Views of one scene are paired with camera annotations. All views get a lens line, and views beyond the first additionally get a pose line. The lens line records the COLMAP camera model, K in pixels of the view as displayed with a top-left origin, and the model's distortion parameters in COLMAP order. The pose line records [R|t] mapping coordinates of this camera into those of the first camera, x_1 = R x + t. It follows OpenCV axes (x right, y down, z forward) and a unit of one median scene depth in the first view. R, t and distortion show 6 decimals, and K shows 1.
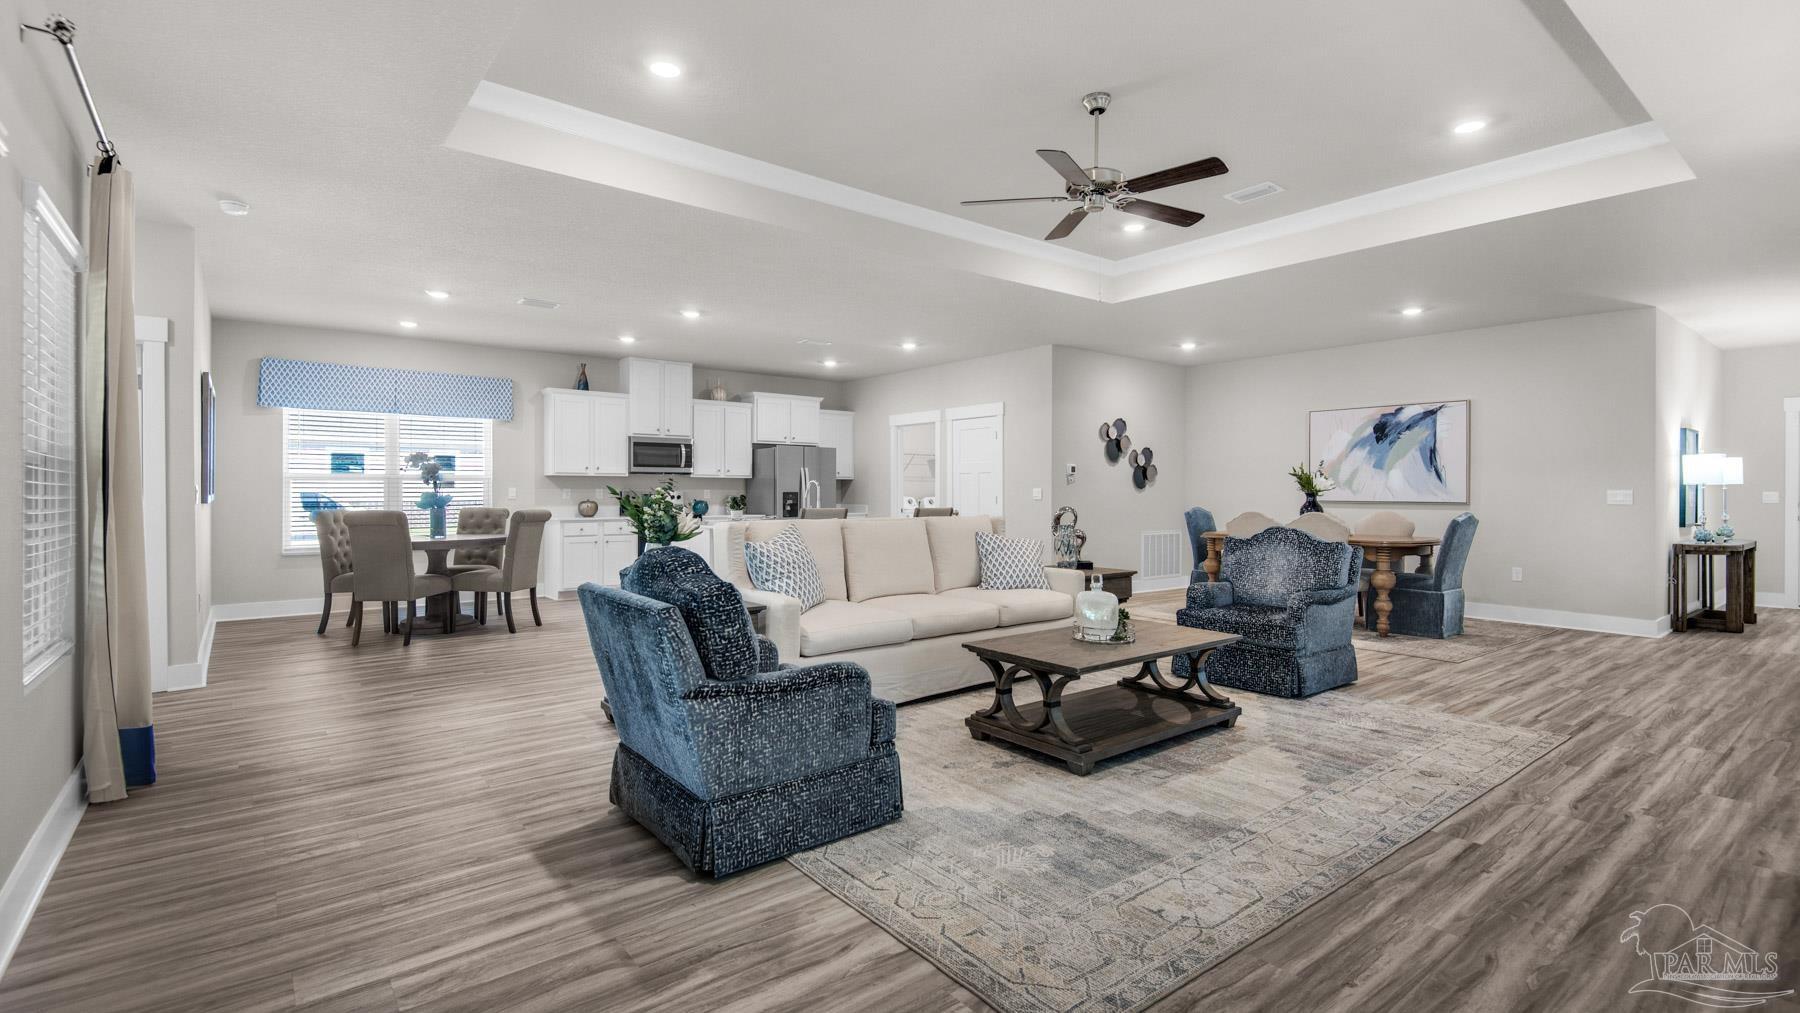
lens RADIAL K [[824.6, 0, 942.0], [0, 824.6, 496.3], [0, 0, 1]] dist [0.000509, 0.000039]
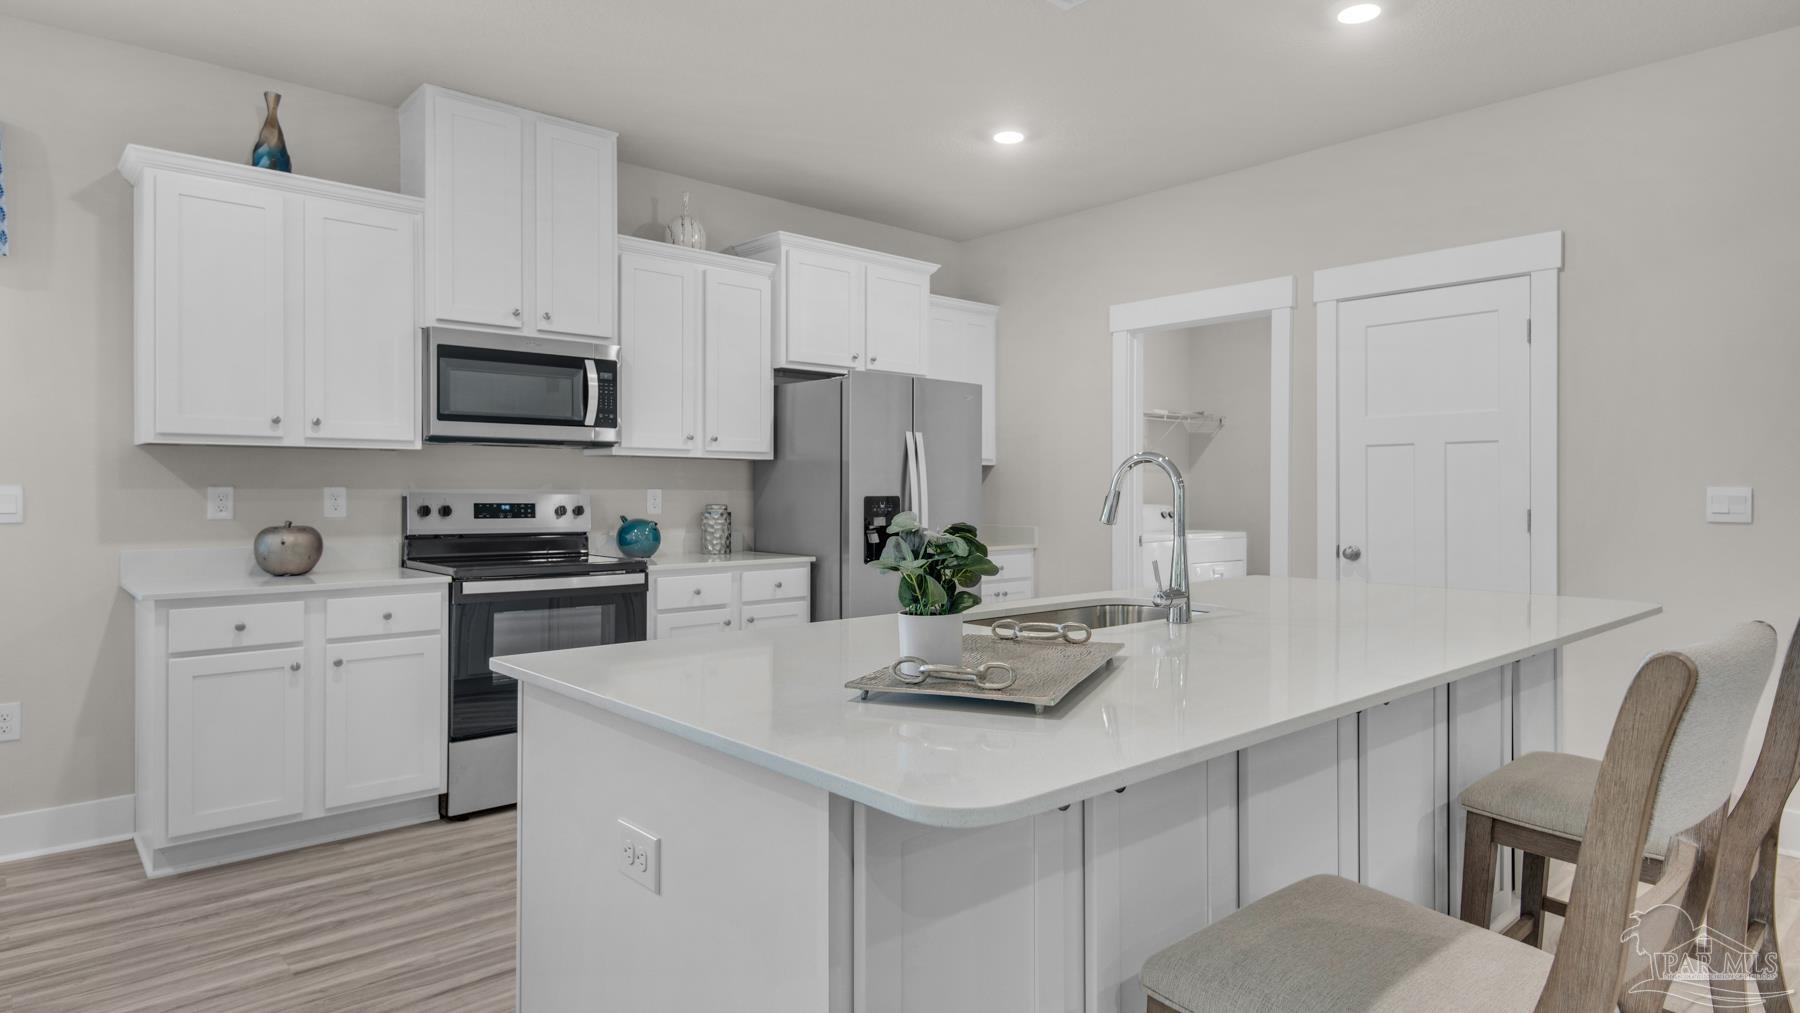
lens RADIAL K [[989.9, 0, 955.0], [0, 989.9, 496.3], [0, 0, 1]] dist [-0.000146, -0.002216]
pose [[0.998094, -0.000989, 0.061699, -0.187511], [0.001048, 0.999999, -0.000924, -0.005004], [-0.061698, 0.000987, 0.998094, 0.576836]]
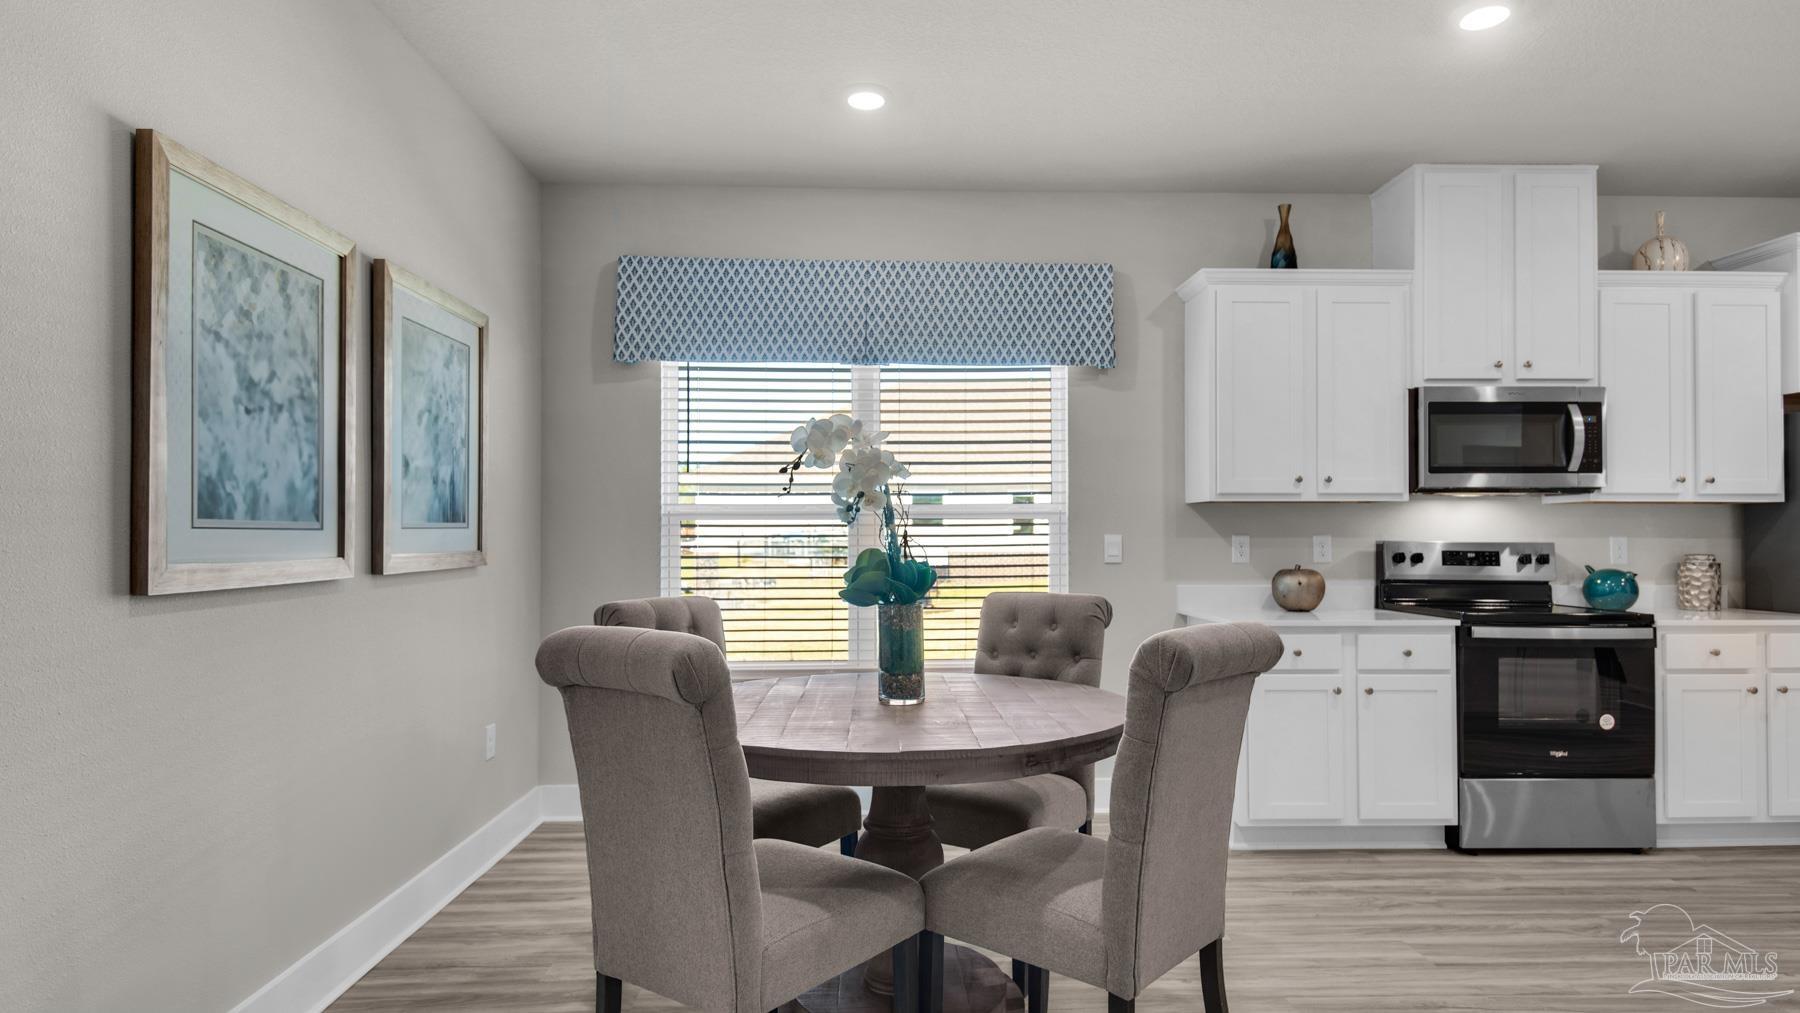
lens RADIAL K [[969.7, 0, 900.5], [0, 969.7, 524.7], [0, 0, 1]] dist [0.000281, -0.000356]
pose [[0.778814, -0.011230, -0.627155, -0.281063], [-0.002714, 0.999770, -0.021272, -0.004513], [0.627249, 0.018269, 0.778604, 0.522140]]
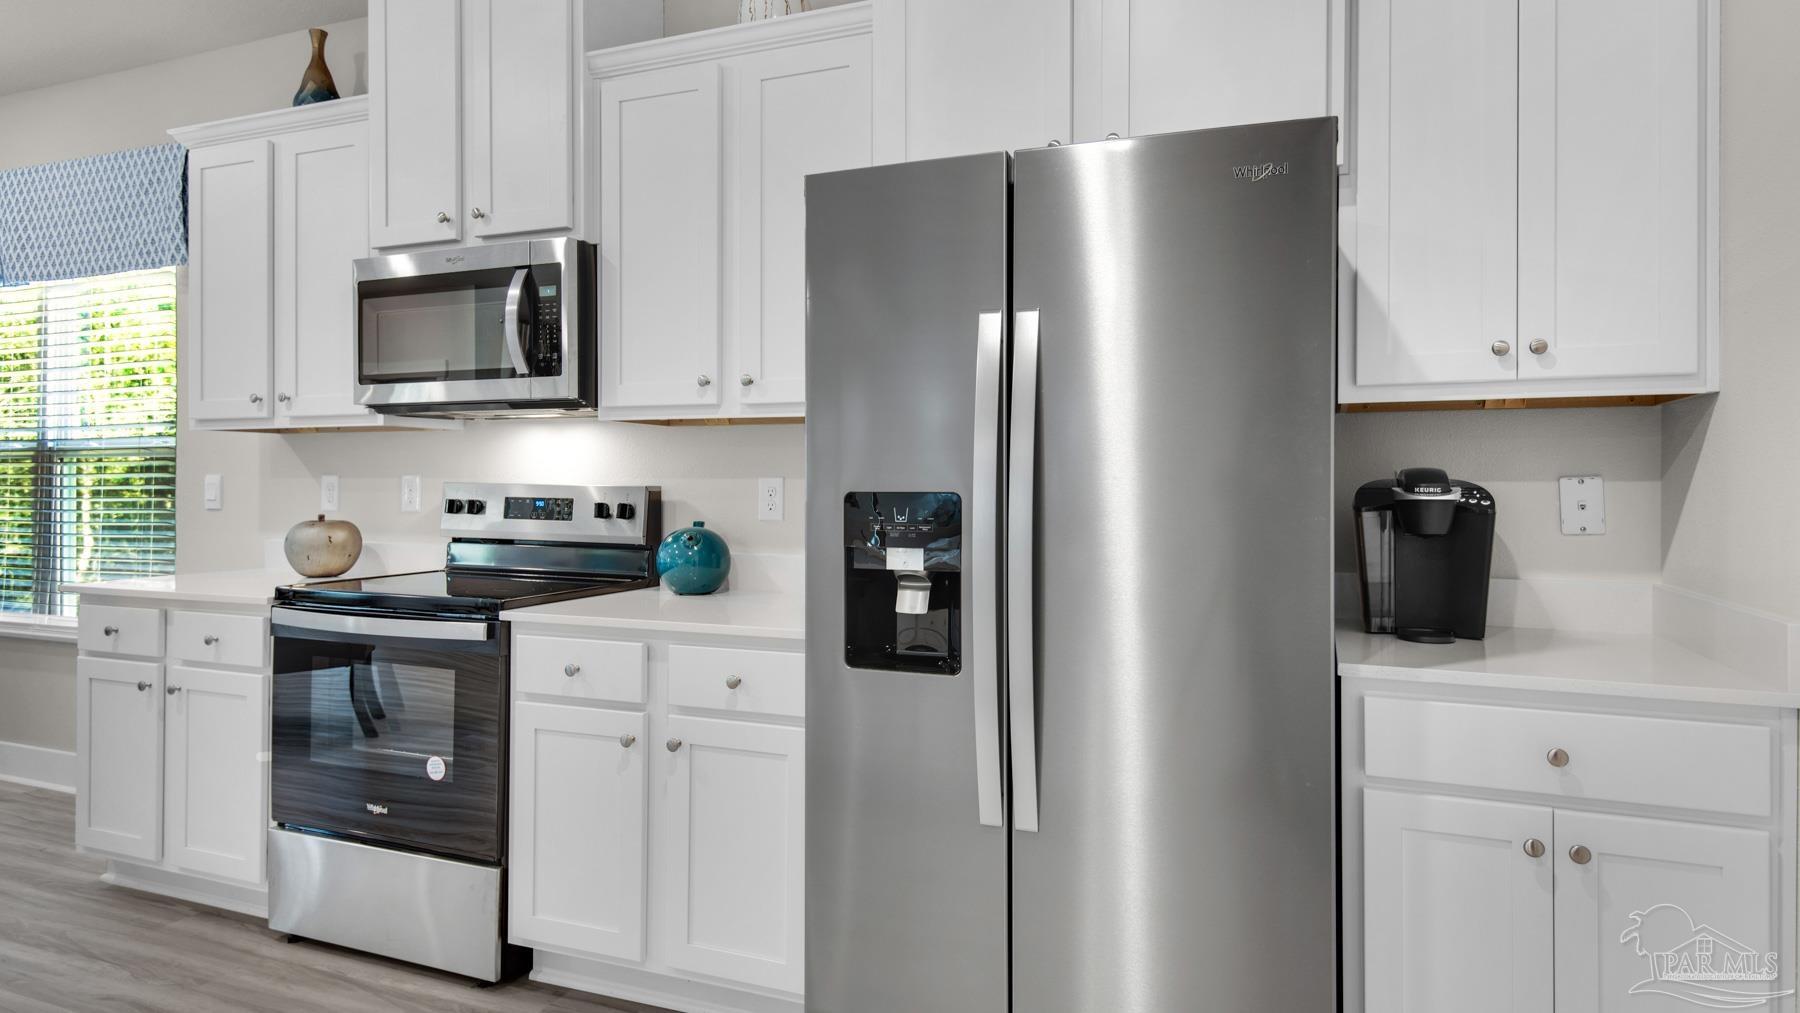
lens RADIAL K [[1031.5, 0, 901.6], [0, 1031.5, 482.7], [0, 0, 1]] dist [0.003542, 0.000629]
pose [[0.476751, 0.000169, -0.879039, -0.031607], [-0.007939, 0.999960, -0.004113, -0.006700], [0.879003, 0.008940, 0.476733, 0.959237]]
